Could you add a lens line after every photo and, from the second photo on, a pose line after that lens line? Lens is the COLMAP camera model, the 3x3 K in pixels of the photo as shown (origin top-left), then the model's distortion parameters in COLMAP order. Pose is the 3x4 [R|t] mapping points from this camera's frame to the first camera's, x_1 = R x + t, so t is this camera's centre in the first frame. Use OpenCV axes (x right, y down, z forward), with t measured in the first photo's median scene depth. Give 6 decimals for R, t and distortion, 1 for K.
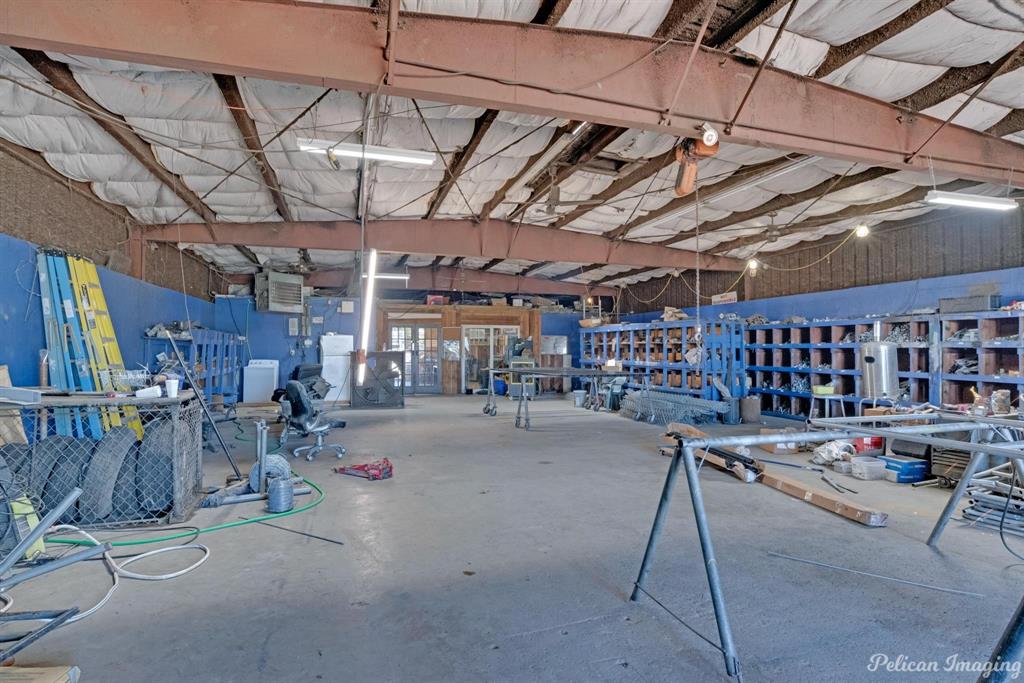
lens RADIAL K [[535.0, 0, 512.8], [0, 535.0, 342.4], [0, 0, 1]] dist [-0.015699, 0.000743]
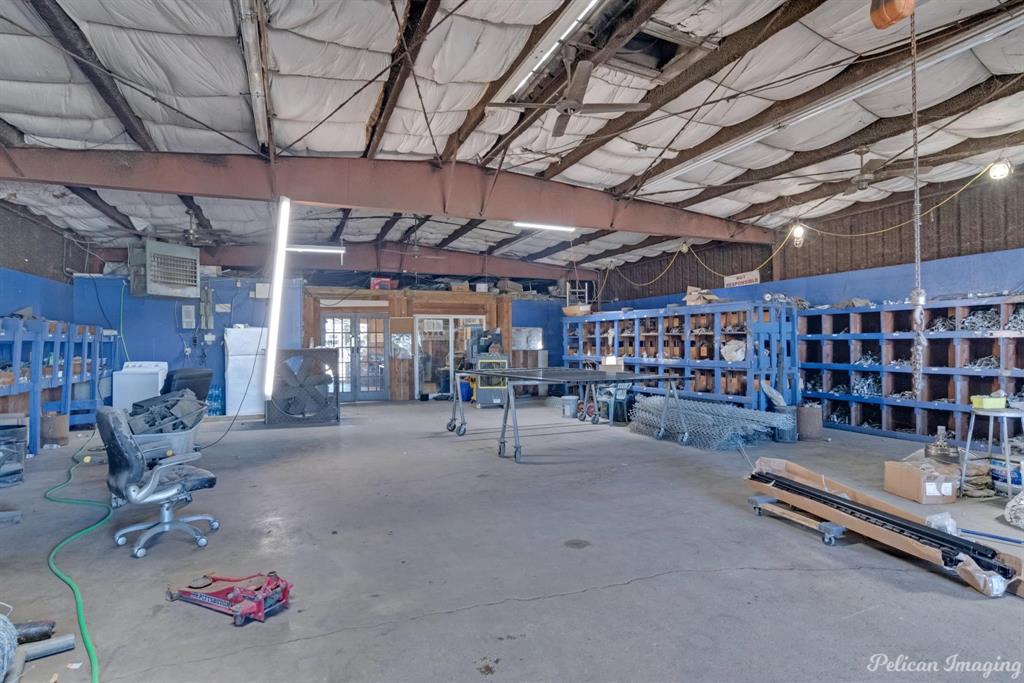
lens RADIAL K [[535.0, 0, 511.7], [0, 535.0, 339.8], [0, 0, 1]] dist [-0.015699, 0.000743]
pose [[0.995683, -0.008452, 0.092435, -0.036764], [0.007998, 0.999954, 0.005277, 0.003350], [-0.092475, -0.004515, 0.995705, 0.279205]]
